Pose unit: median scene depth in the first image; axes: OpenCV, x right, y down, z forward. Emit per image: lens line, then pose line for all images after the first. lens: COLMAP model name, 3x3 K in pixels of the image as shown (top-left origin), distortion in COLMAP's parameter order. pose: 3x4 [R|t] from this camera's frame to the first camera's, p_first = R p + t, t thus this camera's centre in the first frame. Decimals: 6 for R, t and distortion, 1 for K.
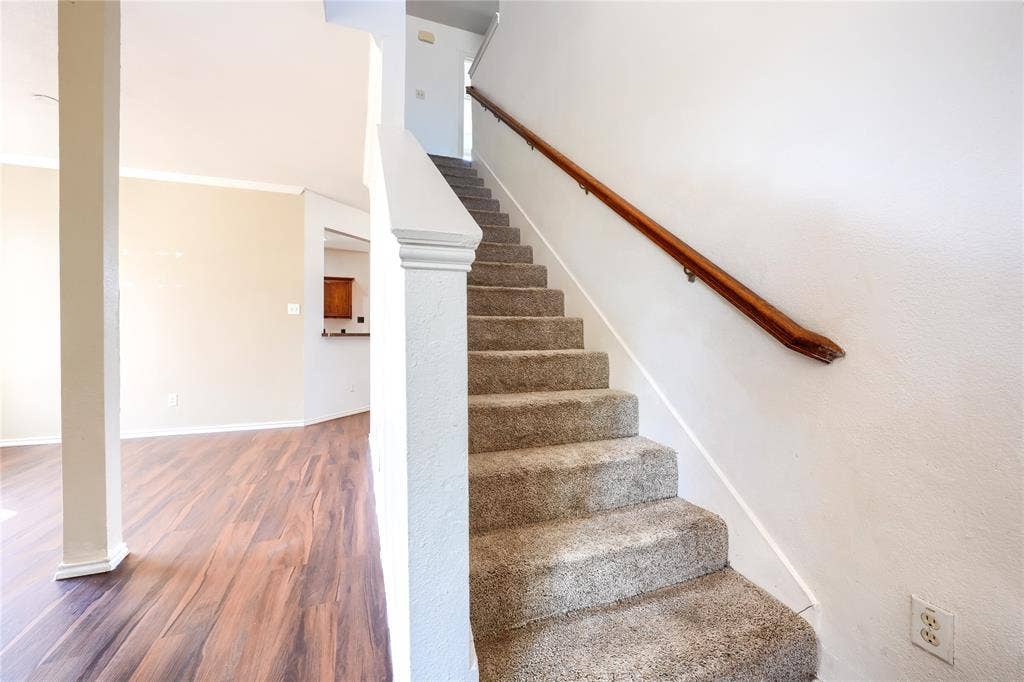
lens RADIAL K [[432.2, 0, 512.0], [0, 432.2, 341.0], [0, 0, 1]] dist [-0.000224, -0.000069]
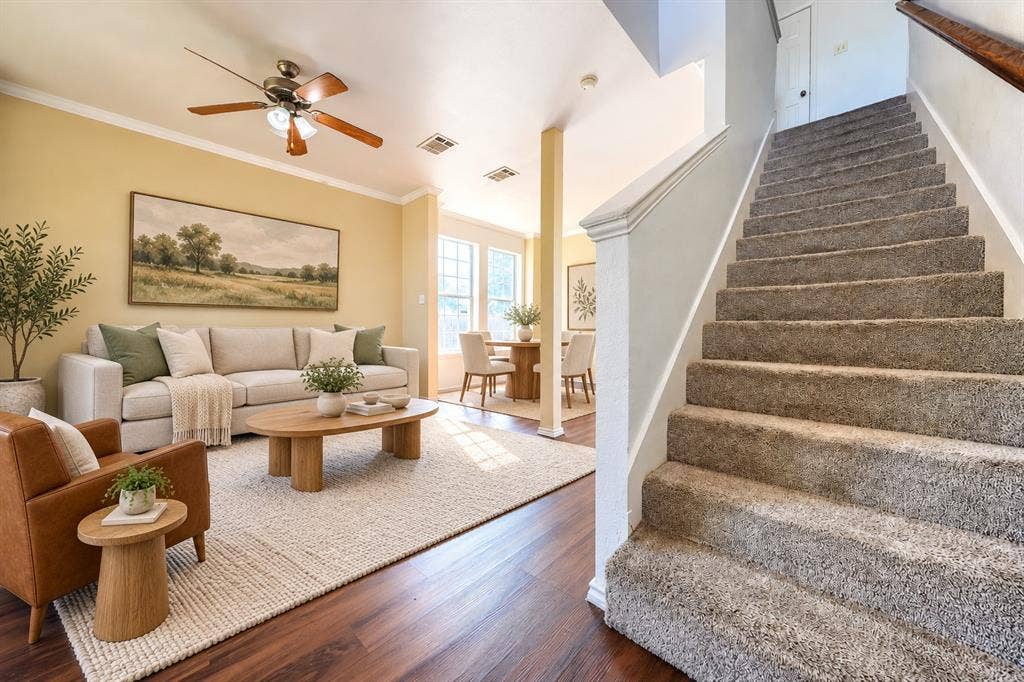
lens RADIAL K [[432.2, 0, 512.0], [0, 432.2, 341.0], [0, 0, 1]] dist [-0.000224, -0.000069]
pose [[0.406619, 0.010972, -0.913532, 0.671331], [-0.012555, 0.999901, 0.006421, 0.086949], [0.913511, 0.008858, 0.406717, 0.053067]]
